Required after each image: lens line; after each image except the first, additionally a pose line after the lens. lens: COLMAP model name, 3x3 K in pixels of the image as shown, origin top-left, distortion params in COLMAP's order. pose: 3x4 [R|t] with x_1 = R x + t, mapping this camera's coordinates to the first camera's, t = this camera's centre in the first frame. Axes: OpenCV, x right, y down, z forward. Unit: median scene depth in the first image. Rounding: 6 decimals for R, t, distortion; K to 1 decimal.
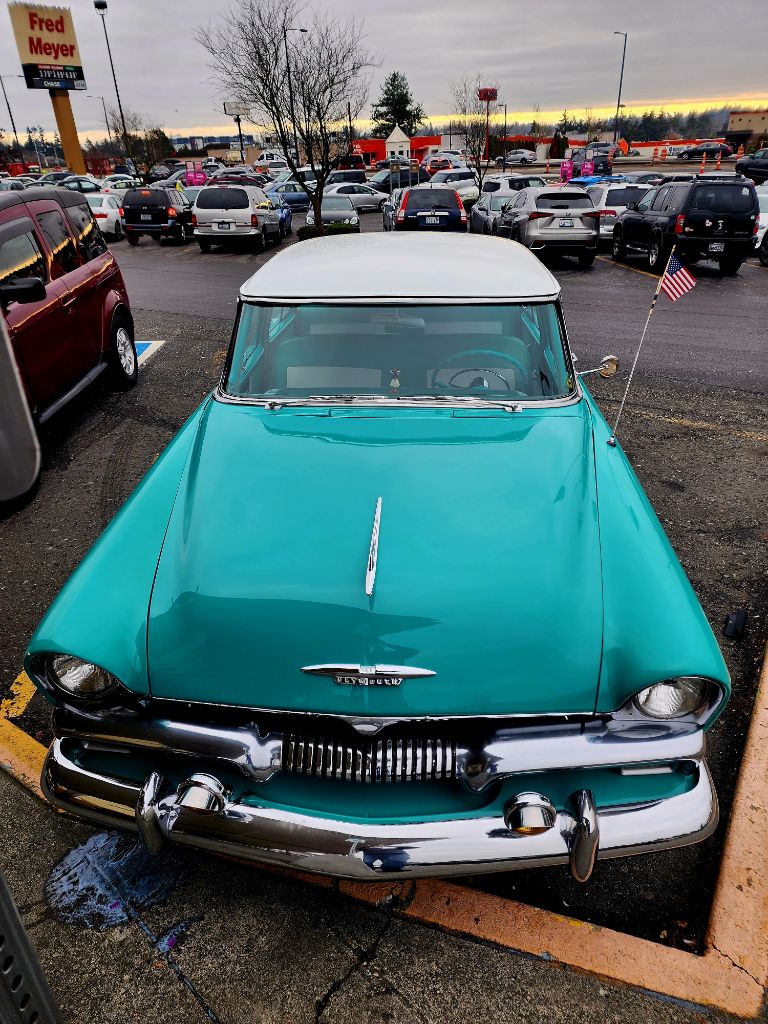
lens RADIAL K [[692.0, 0, 386.1], [0, 692.0, 508.9], [0, 0, 1]] dist [0.071060, -0.061709]
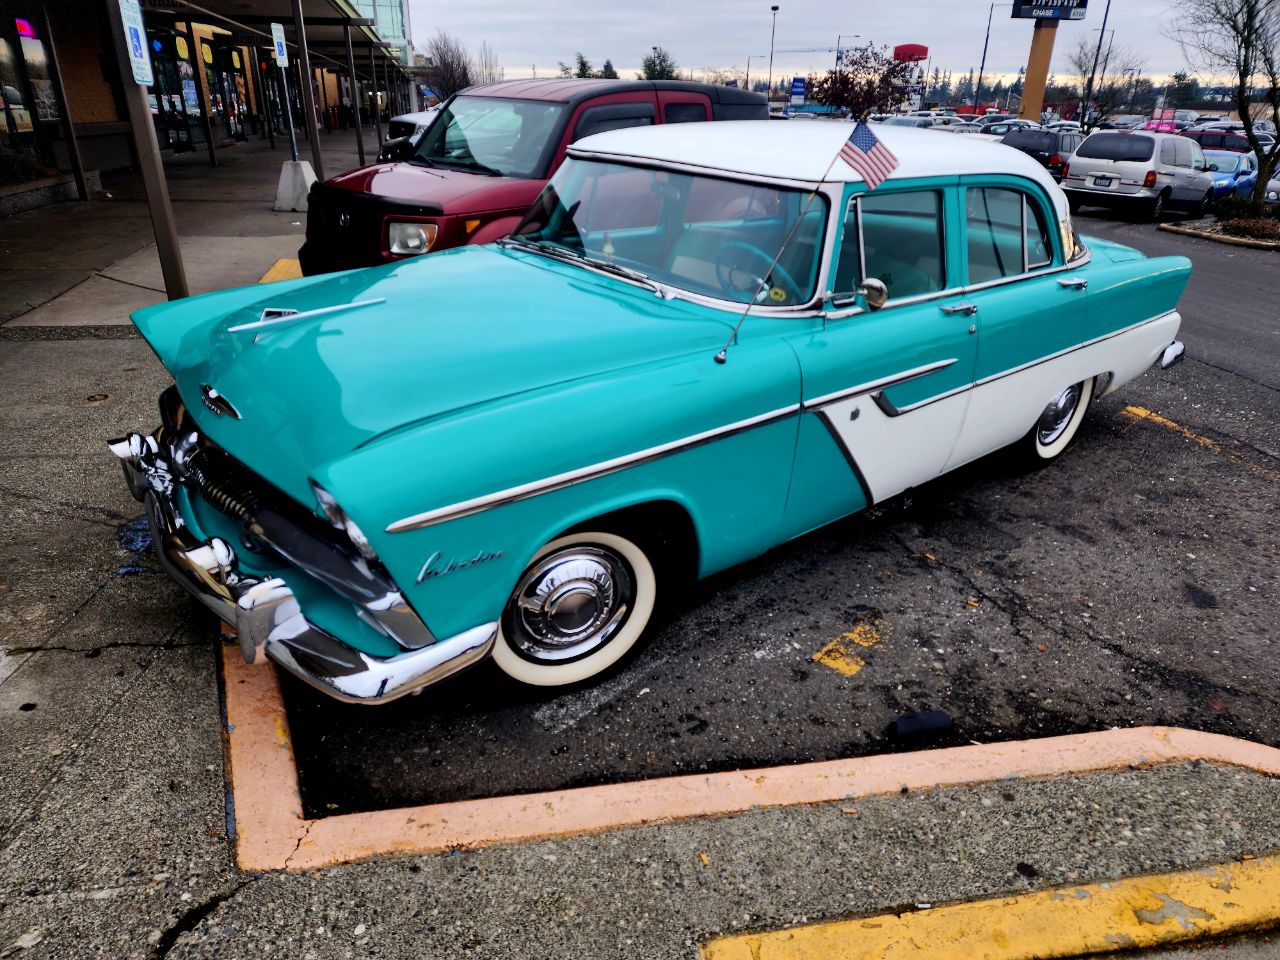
lens RADIAL K [[859.0, 0, 623.4], [0, 859.0, 480.9], [0, 0, 1]] dist [0.069383, -0.052173]
pose [[0.681027, 0.339807, -0.648639, 1.289323], [-0.376139, 0.922348, 0.088276, -0.014460], [0.628268, 0.183860, 0.755959, 0.340045]]
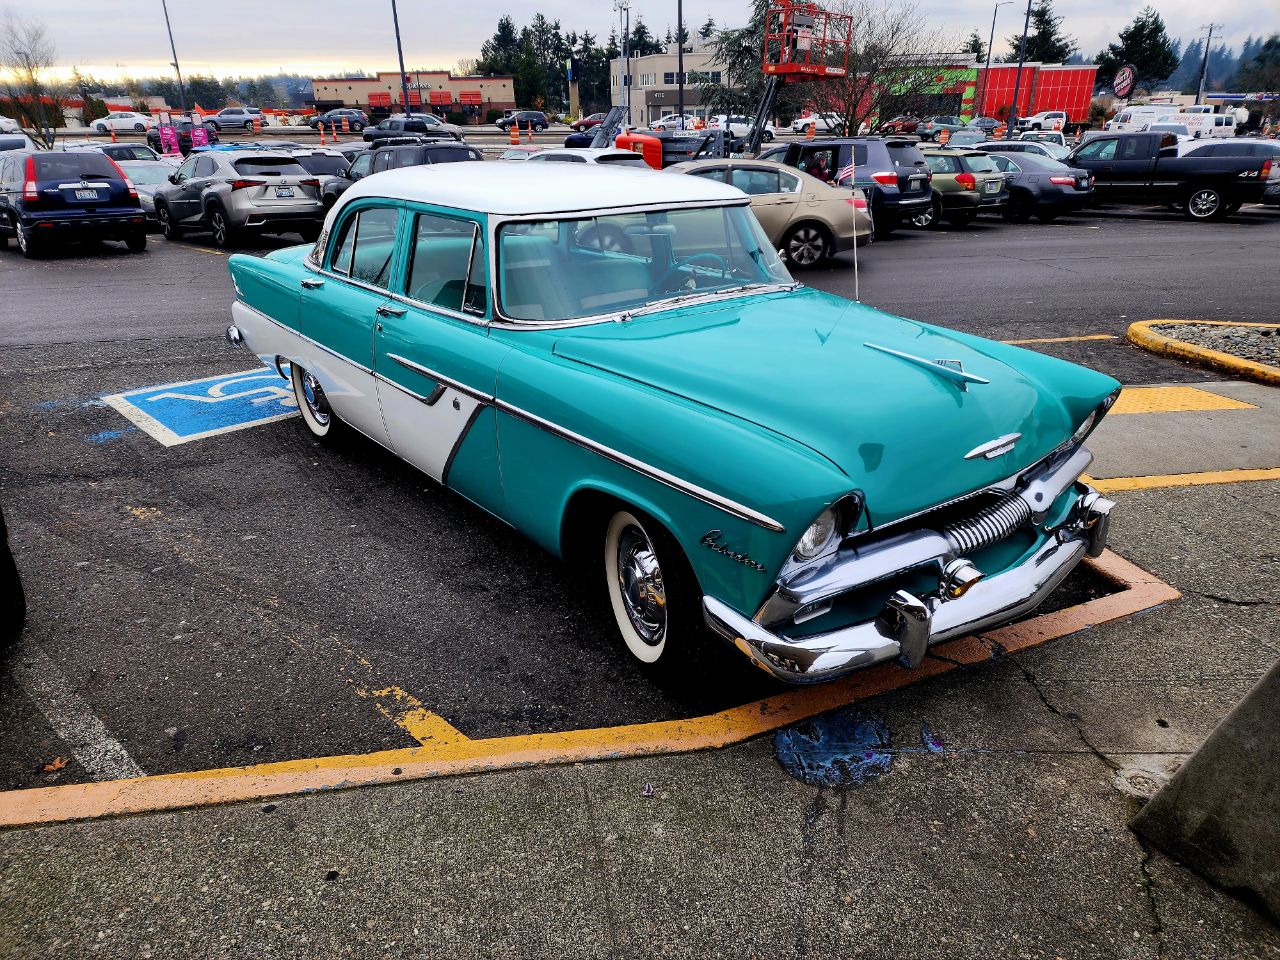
lens RADIAL K [[865.0, 0, 642.6], [0, 865.0, 484.1], [0, 0, 1]] dist [0.071060, -0.061709]
pose [[0.722863, -0.252648, 0.643147, -1.404380], [0.304381, 0.952017, 0.031874, 0.055404], [-0.620340, 0.172721, 0.765079, 0.187131]]
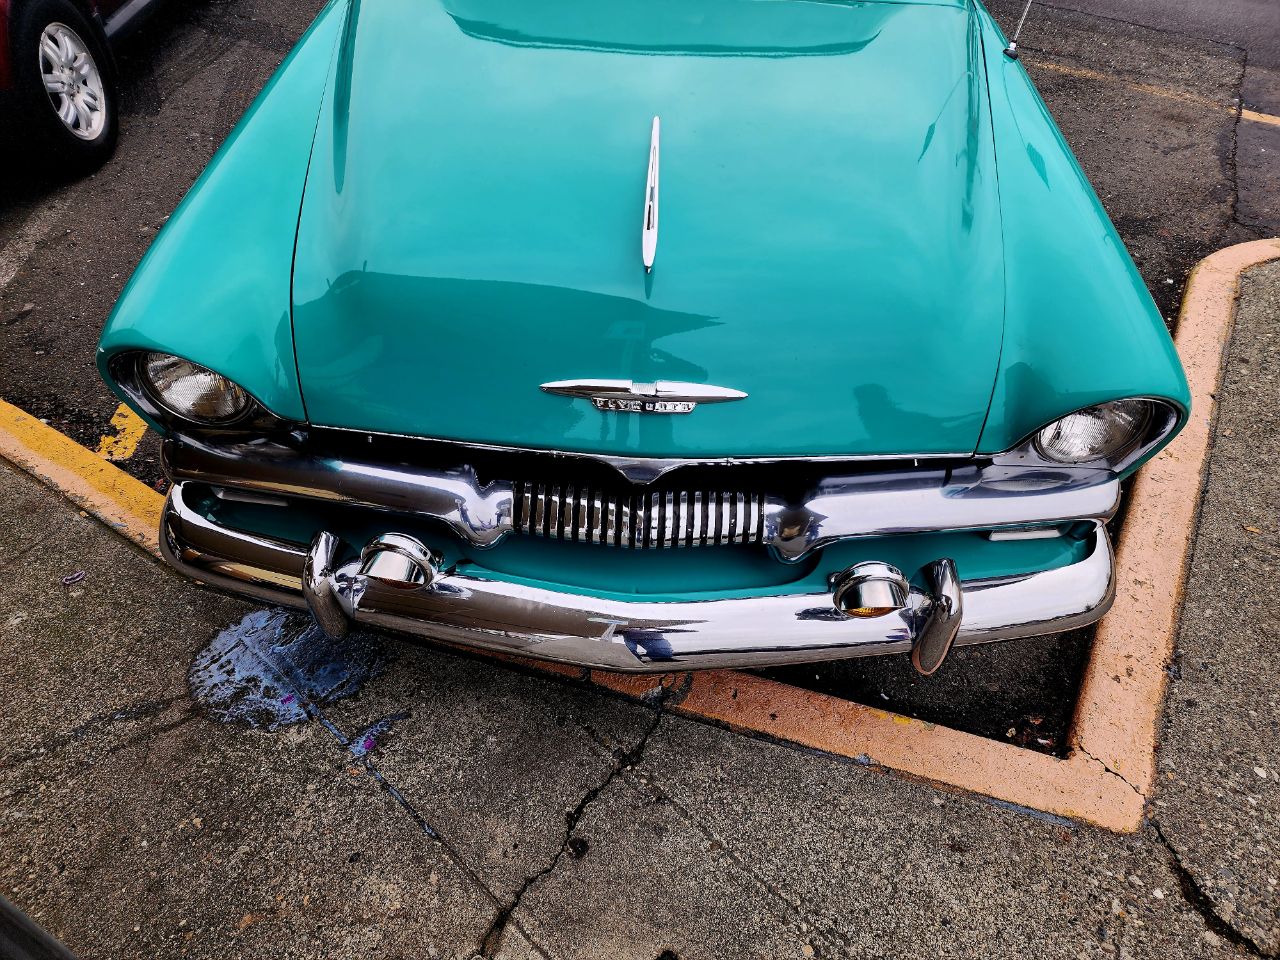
lens RADIAL K [[865.0, 0, 642.6], [0, 865.0, 484.1], [0, 0, 1]] dist [0.071060, -0.061709]
pose [[0.999221, 0.008648, 0.038493, -0.052653], [-0.019378, 0.957465, 0.287897, 0.077841], [-0.034366, -0.288419, 0.956887, 0.183059]]
